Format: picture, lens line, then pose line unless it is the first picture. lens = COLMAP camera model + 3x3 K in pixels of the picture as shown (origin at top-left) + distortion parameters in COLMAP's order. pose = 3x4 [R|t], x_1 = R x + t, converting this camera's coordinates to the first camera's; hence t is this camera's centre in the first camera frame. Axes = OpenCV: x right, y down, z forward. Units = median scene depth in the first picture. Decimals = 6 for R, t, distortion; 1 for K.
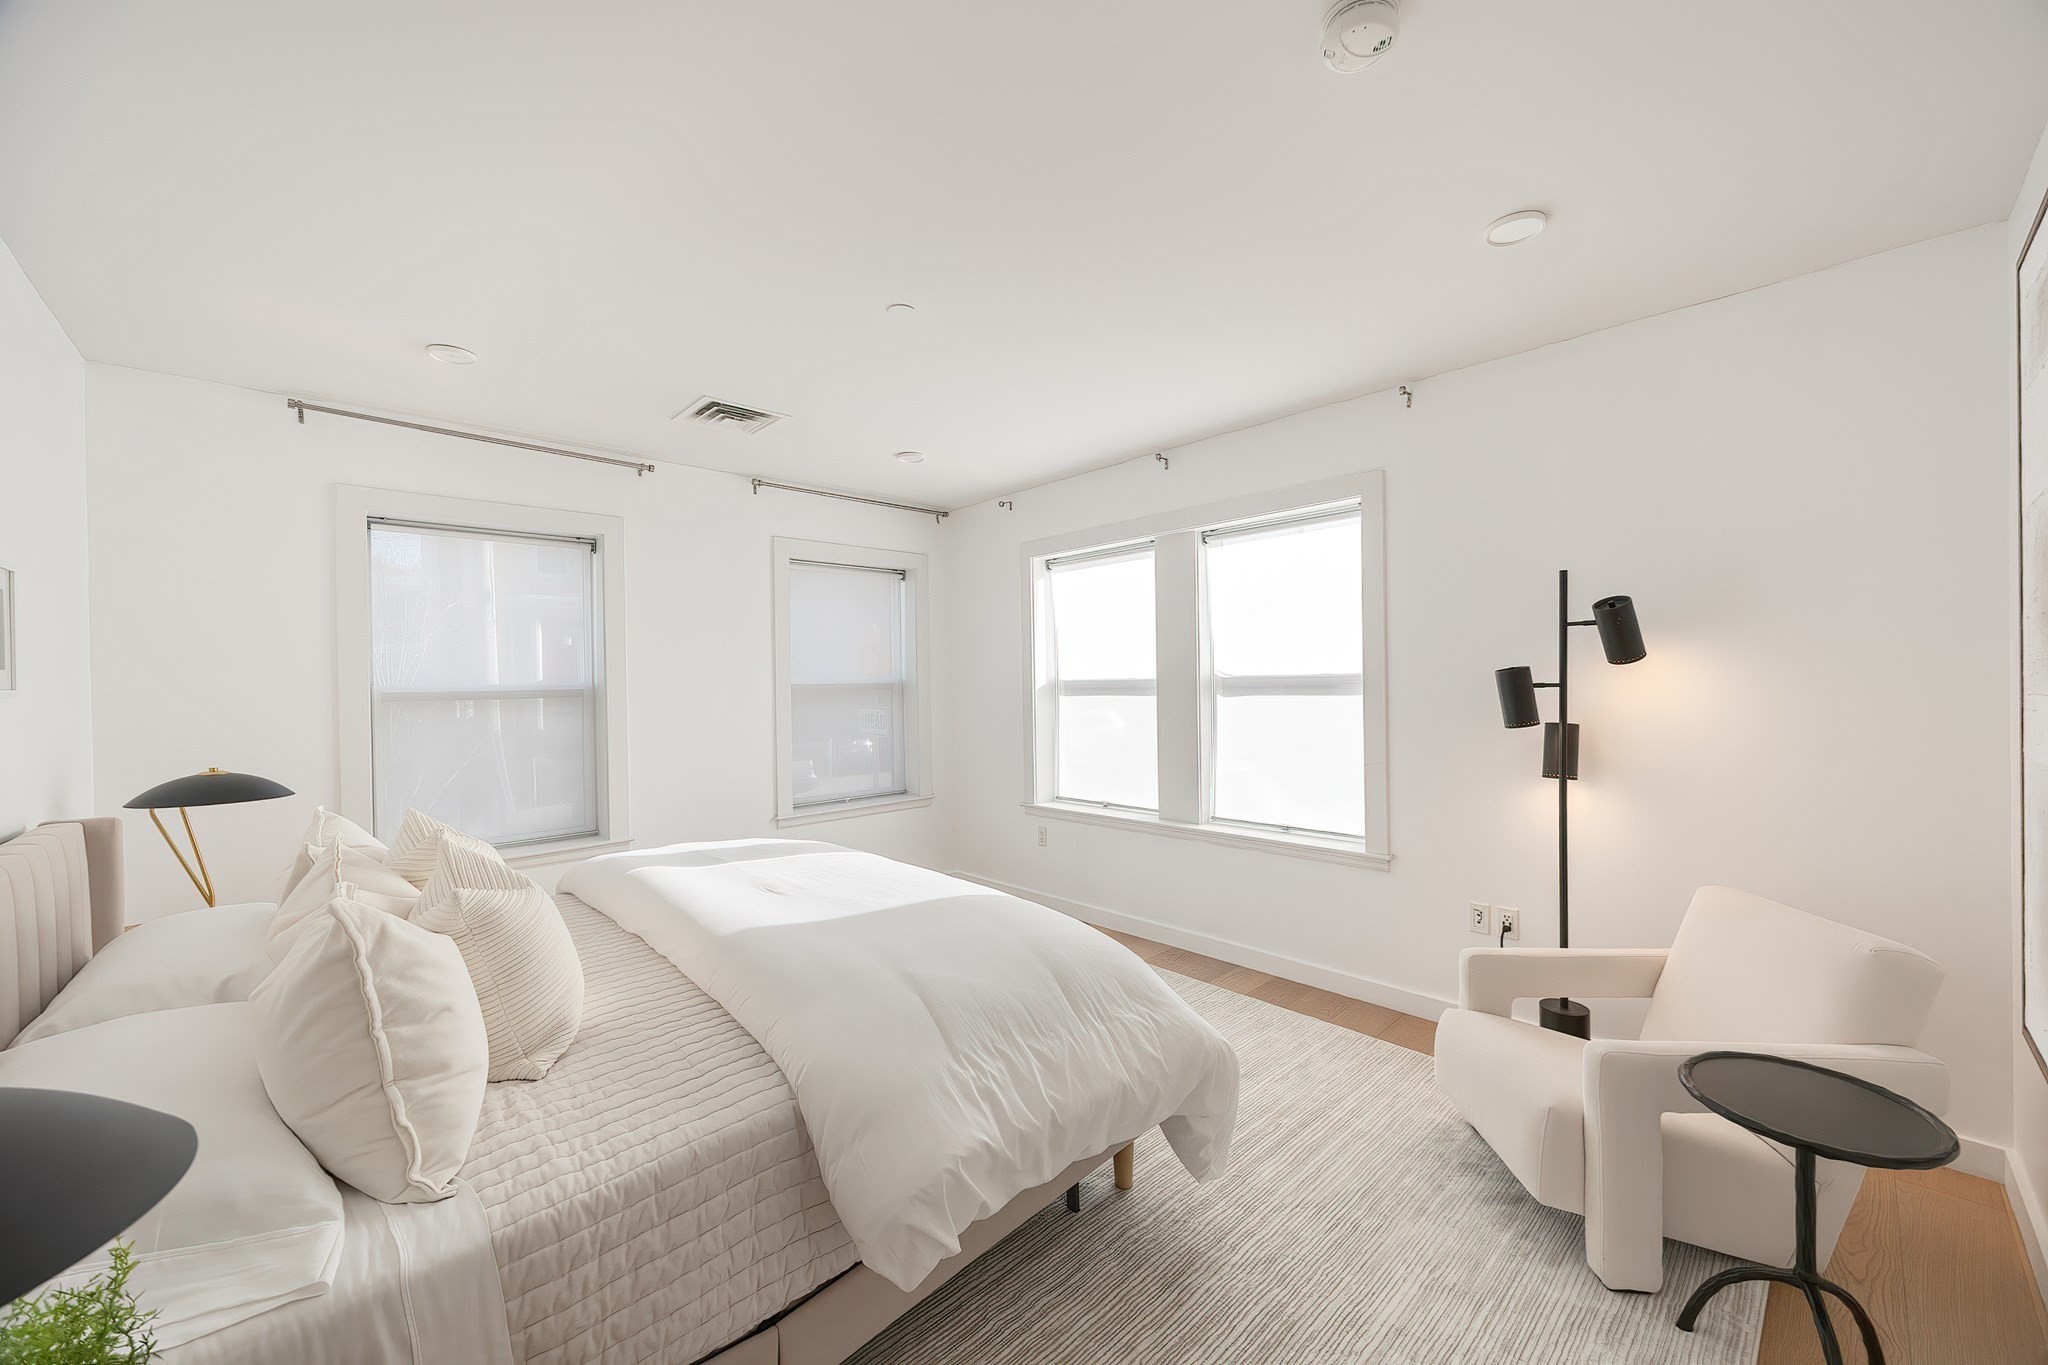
lens RADIAL K [[773.1, 0, 1024.0], [0, 773.1, 682.5], [0, 0, 1]] dist [-0.042412, -0.000041]
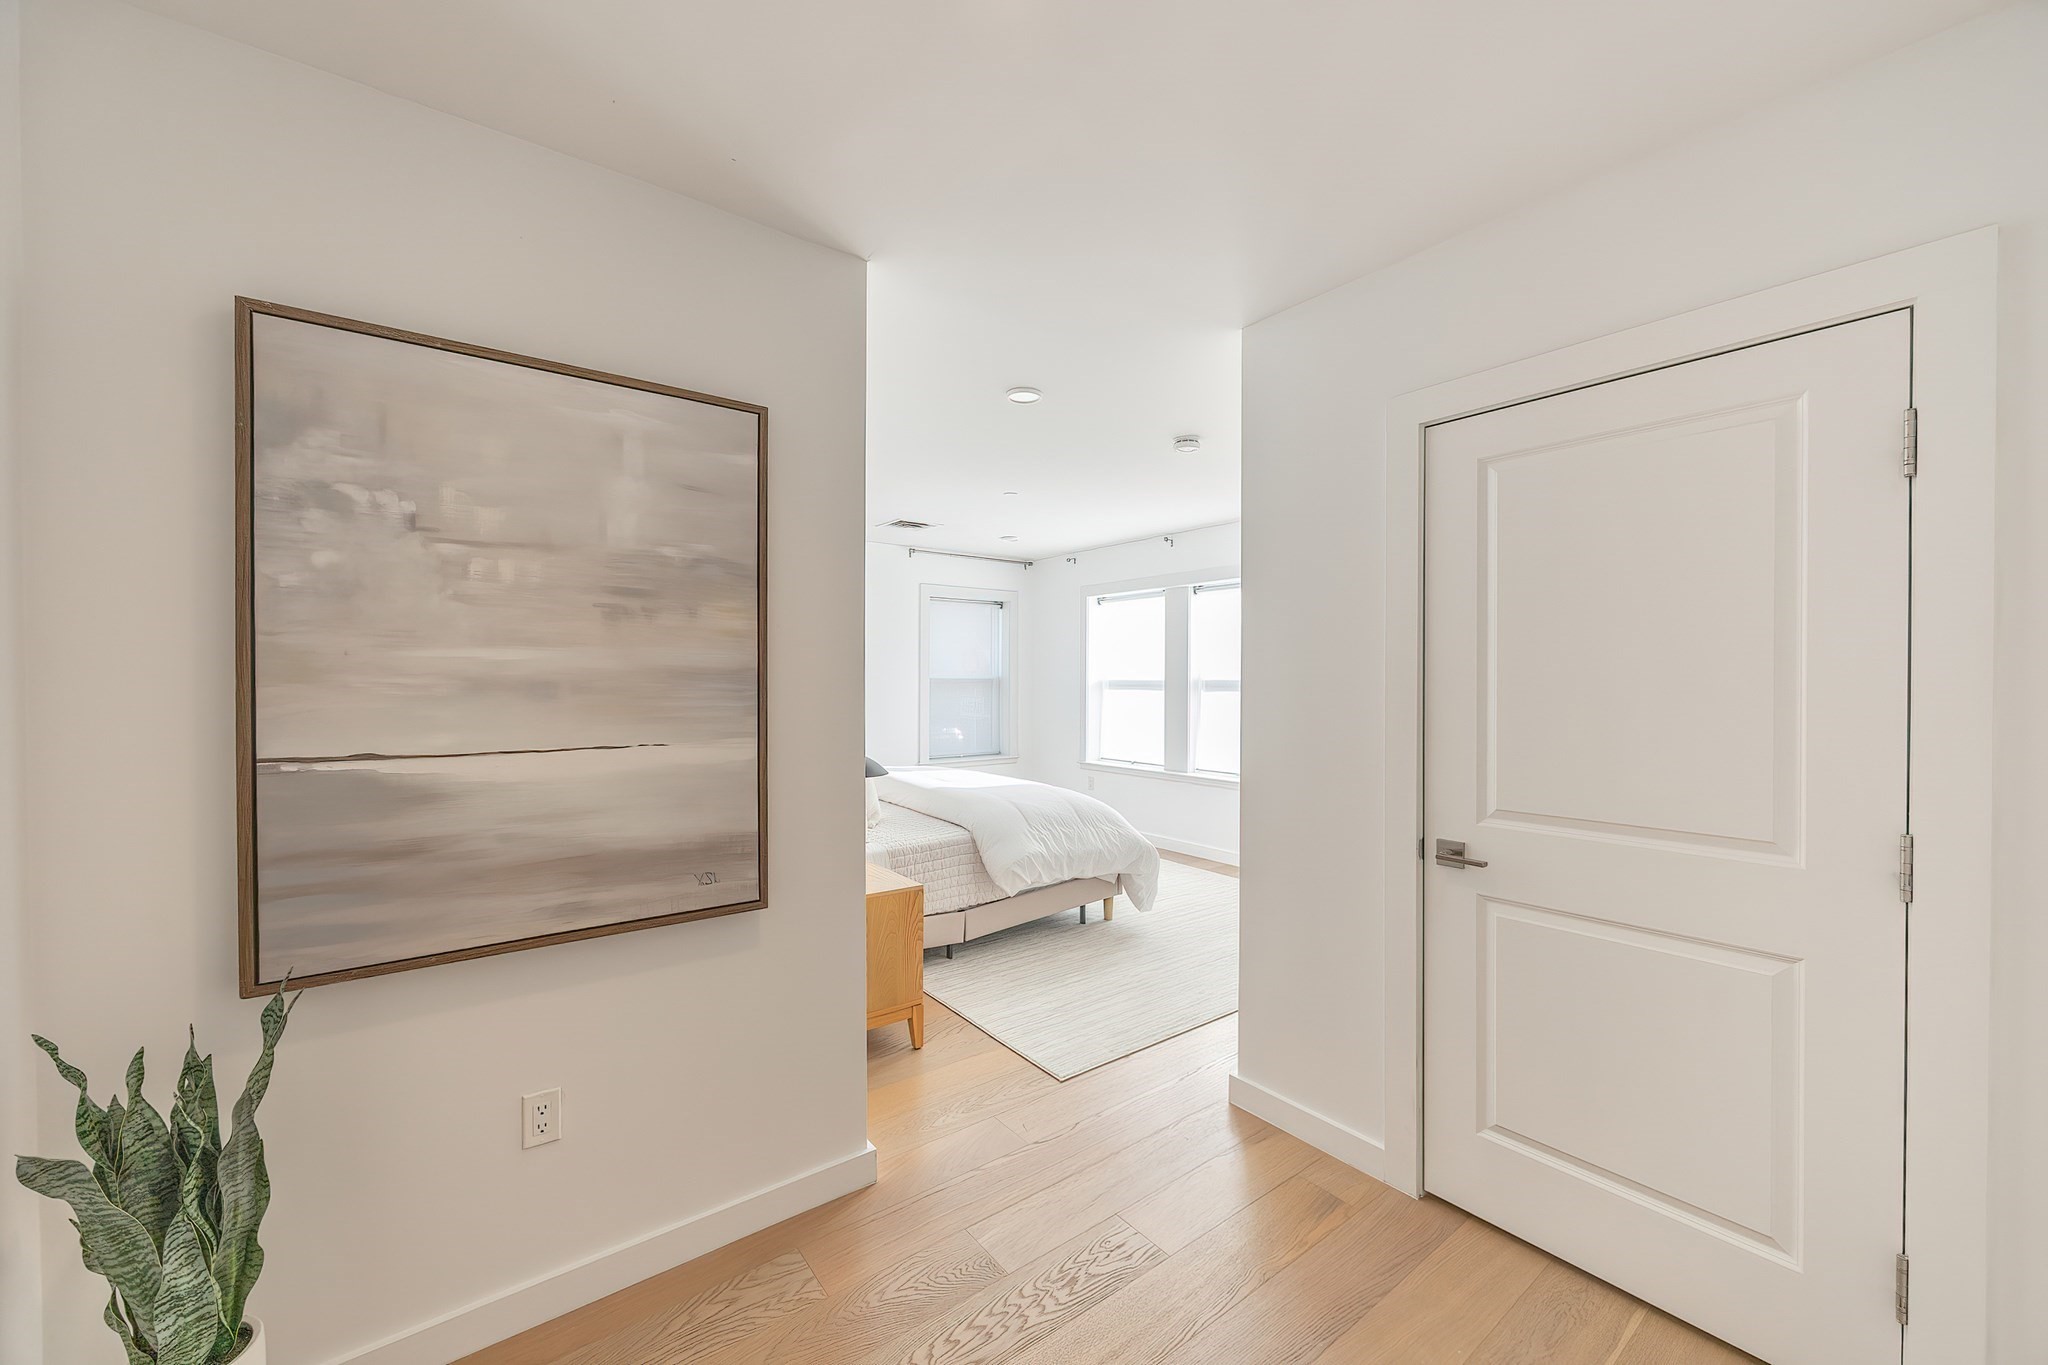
lens RADIAL K [[773.1, 0, 1024.0], [0, 773.1, 682.5], [0, 0, 1]] dist [-0.042412, -0.000041]
pose [[0.994295, 0.020889, -0.104600, 0.054712], [-0.020279, 0.999771, 0.006889, -0.004528], [0.104719, -0.004729, 0.994491, -0.580219]]
